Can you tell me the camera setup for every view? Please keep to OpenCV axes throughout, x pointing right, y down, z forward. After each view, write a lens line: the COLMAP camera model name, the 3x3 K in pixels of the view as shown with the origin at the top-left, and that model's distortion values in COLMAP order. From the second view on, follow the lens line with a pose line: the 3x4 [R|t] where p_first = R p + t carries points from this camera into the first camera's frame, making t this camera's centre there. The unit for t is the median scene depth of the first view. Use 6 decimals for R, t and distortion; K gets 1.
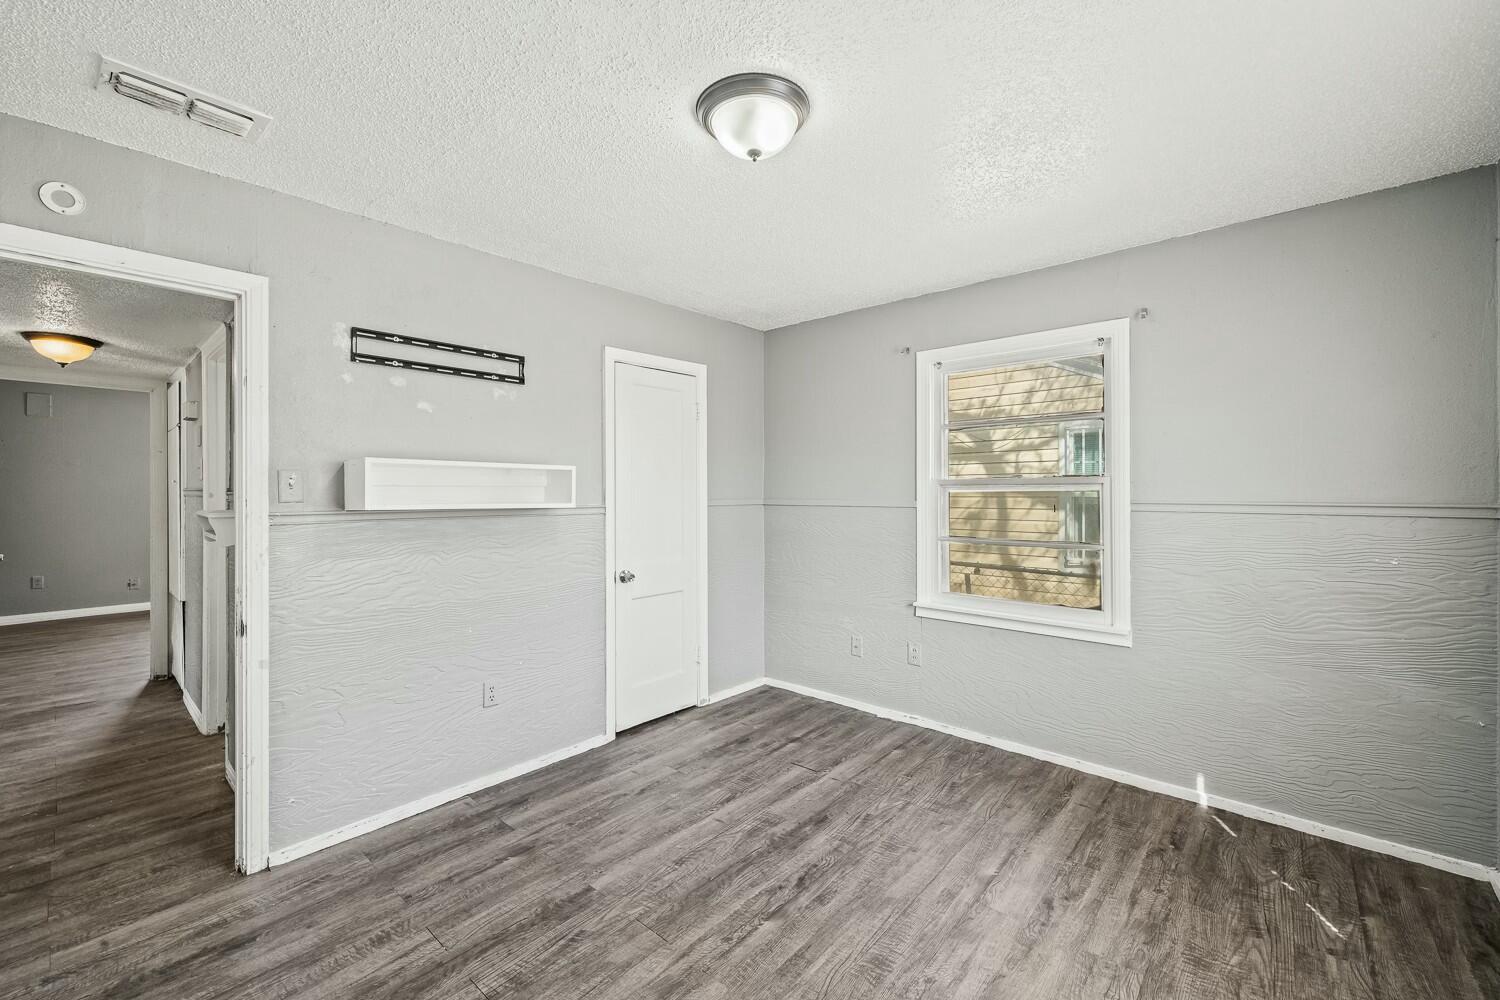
lens RADIAL K [[636.0, 0, 751.9], [0, 636.0, 490.3], [0, 0, 1]] dist [-0.003109, 0.002342]
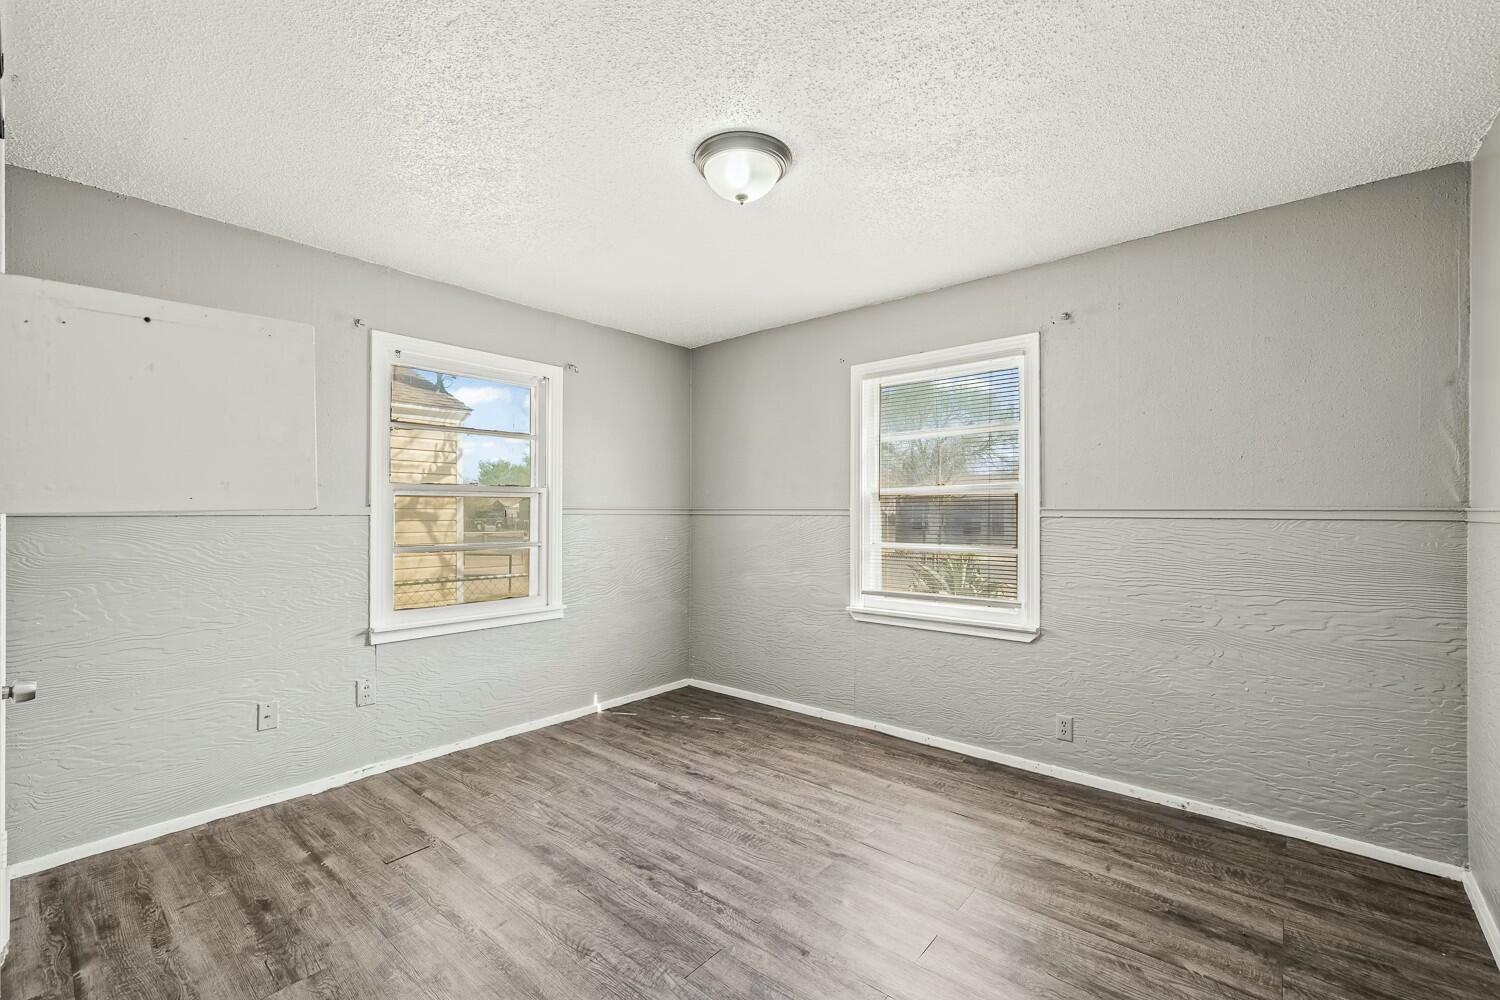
lens RADIAL K [[636.0, 0, 751.9], [0, 636.0, 508.6], [0, 0, 1]] dist [-0.003109, 0.002342]
pose [[-0.038432, 0.002477, 0.999258, -0.747557], [-0.003831, 0.999989, -0.002626, 0.022589], [-0.999254, -0.003929, -0.038422, 0.665881]]
